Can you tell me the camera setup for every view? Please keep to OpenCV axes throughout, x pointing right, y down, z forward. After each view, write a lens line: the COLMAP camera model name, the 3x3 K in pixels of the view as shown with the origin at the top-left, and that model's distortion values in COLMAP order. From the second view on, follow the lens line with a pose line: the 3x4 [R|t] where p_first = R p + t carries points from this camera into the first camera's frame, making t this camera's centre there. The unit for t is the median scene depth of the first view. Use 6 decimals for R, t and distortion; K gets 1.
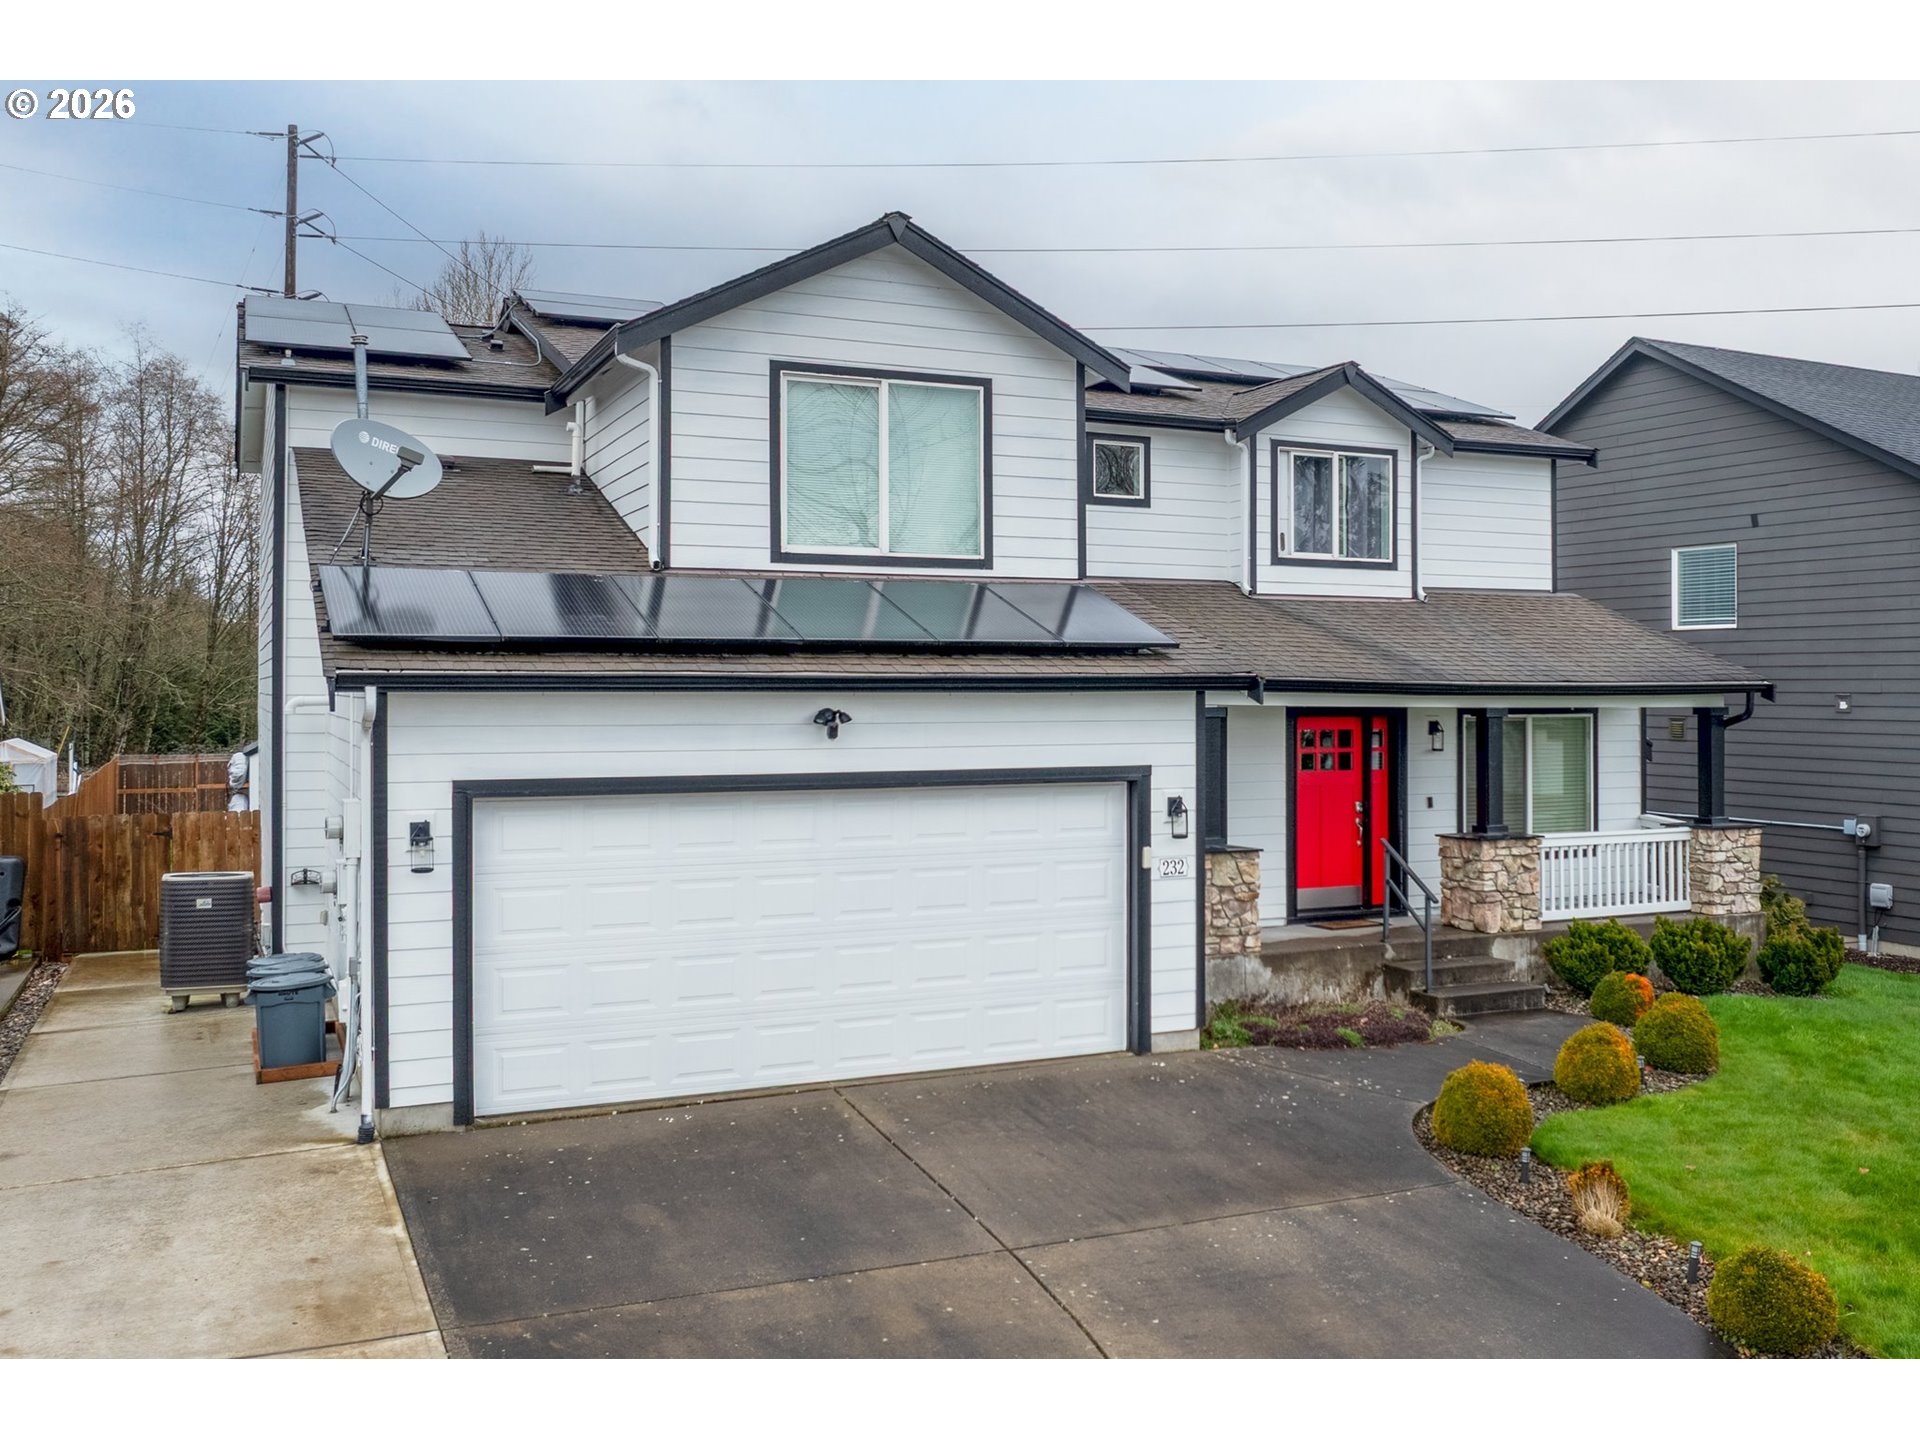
lens RADIAL K [[1700.9, 0, 962.8], [0, 1700.9, 725.5], [0, 0, 1]] dist [-0.022283, -0.008564]
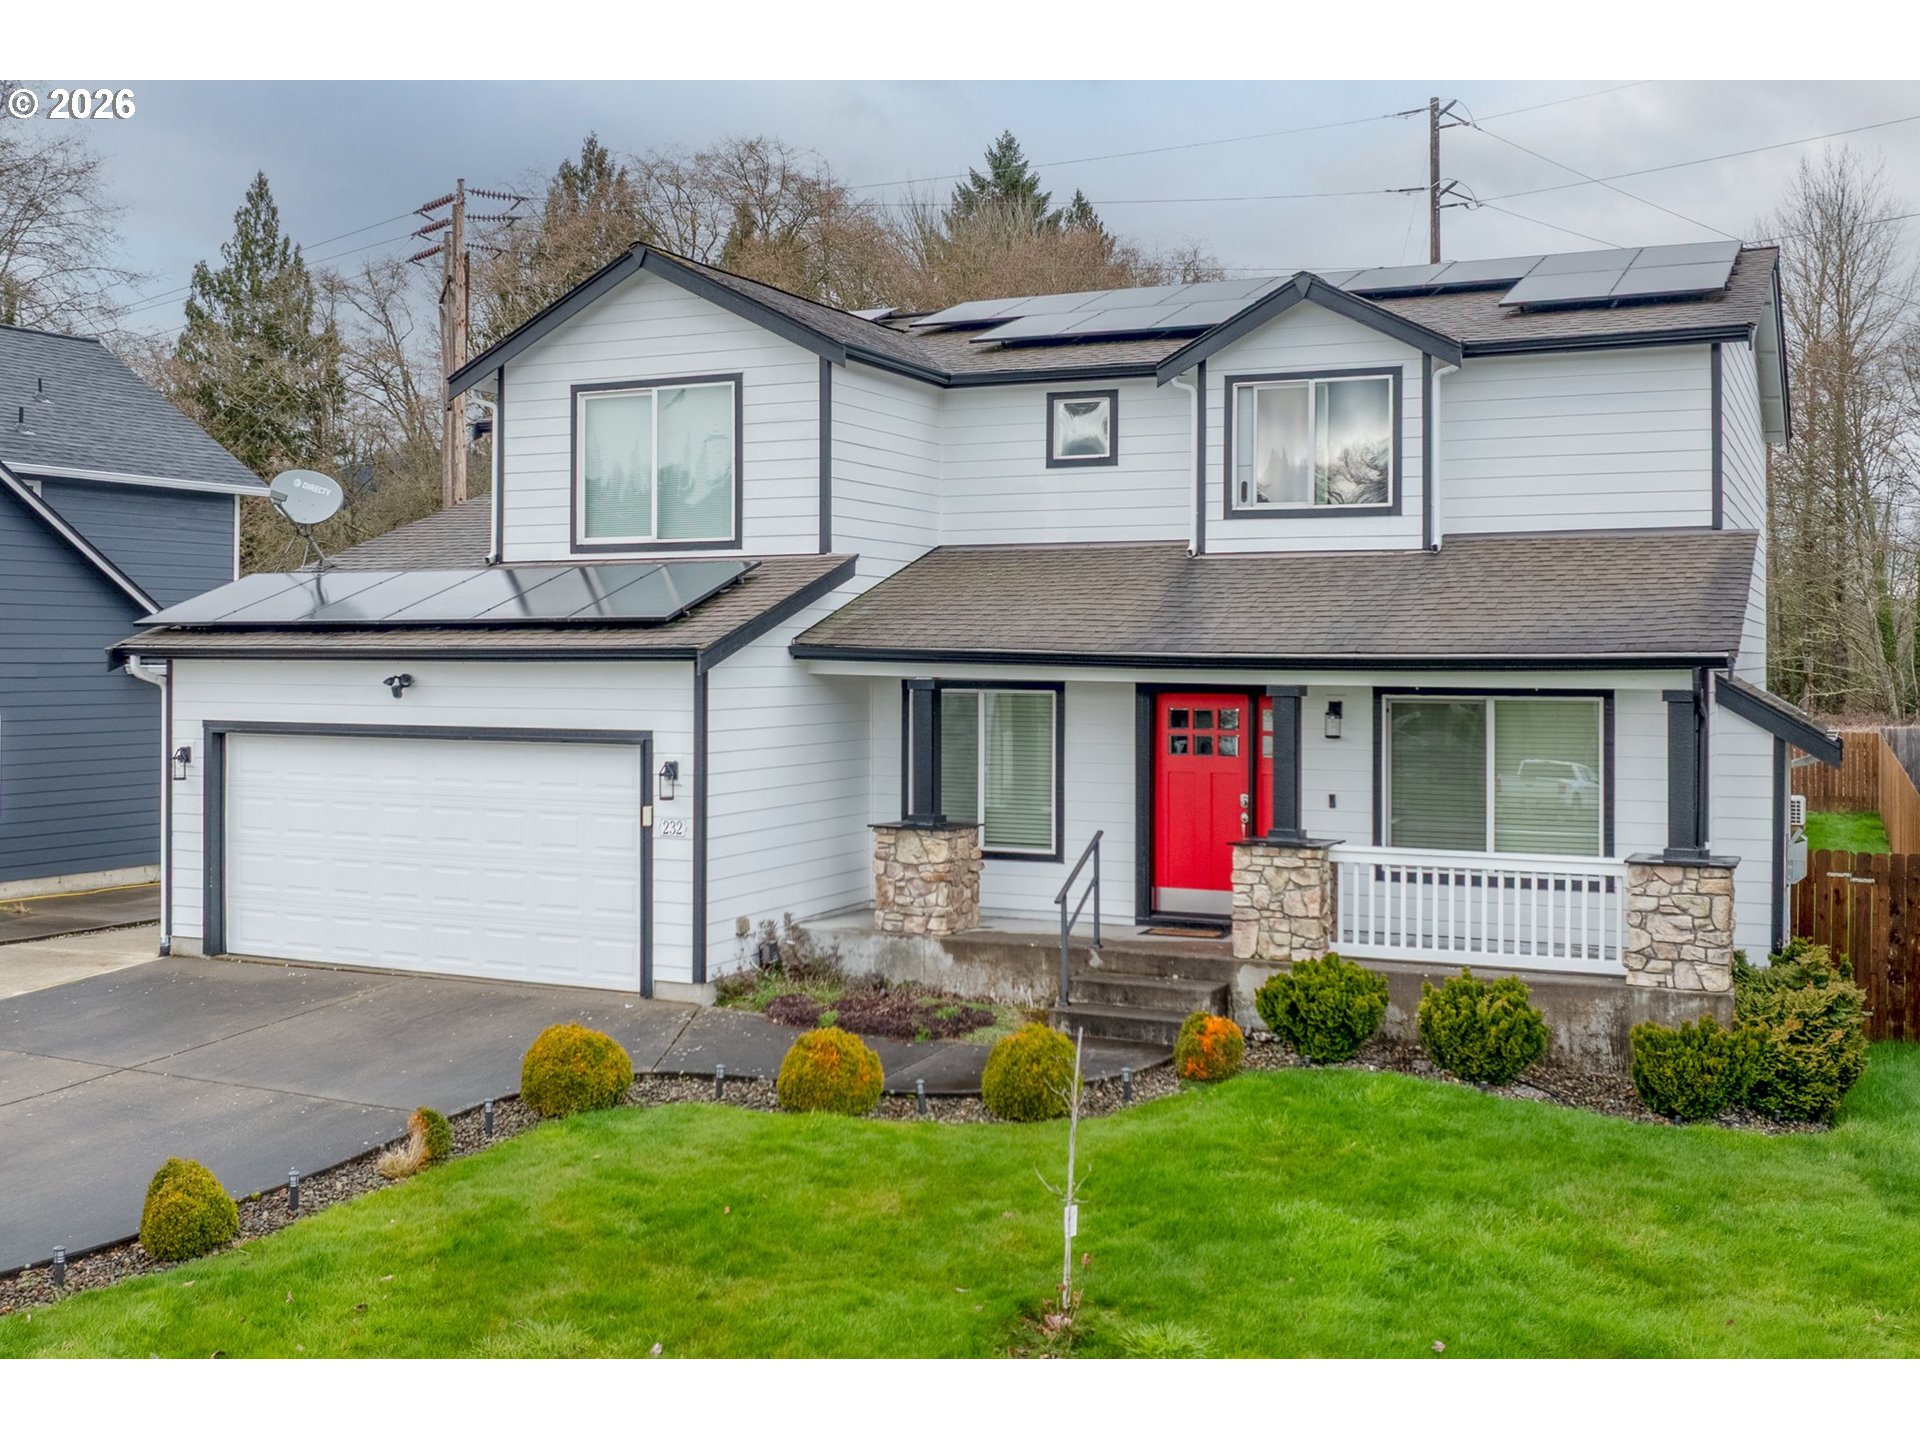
lens RADIAL K [[1832.3, 0, 962.5], [0, 1832.3, 701.8], [0, 0, 1]] dist [-0.017100, 0.000000]
pose [[0.650680, 0.020147, -0.759085, 0.940569], [-0.020007, 0.999756, 0.009385, -0.008081], [0.759088, 0.009080, 0.650924, 0.331355]]
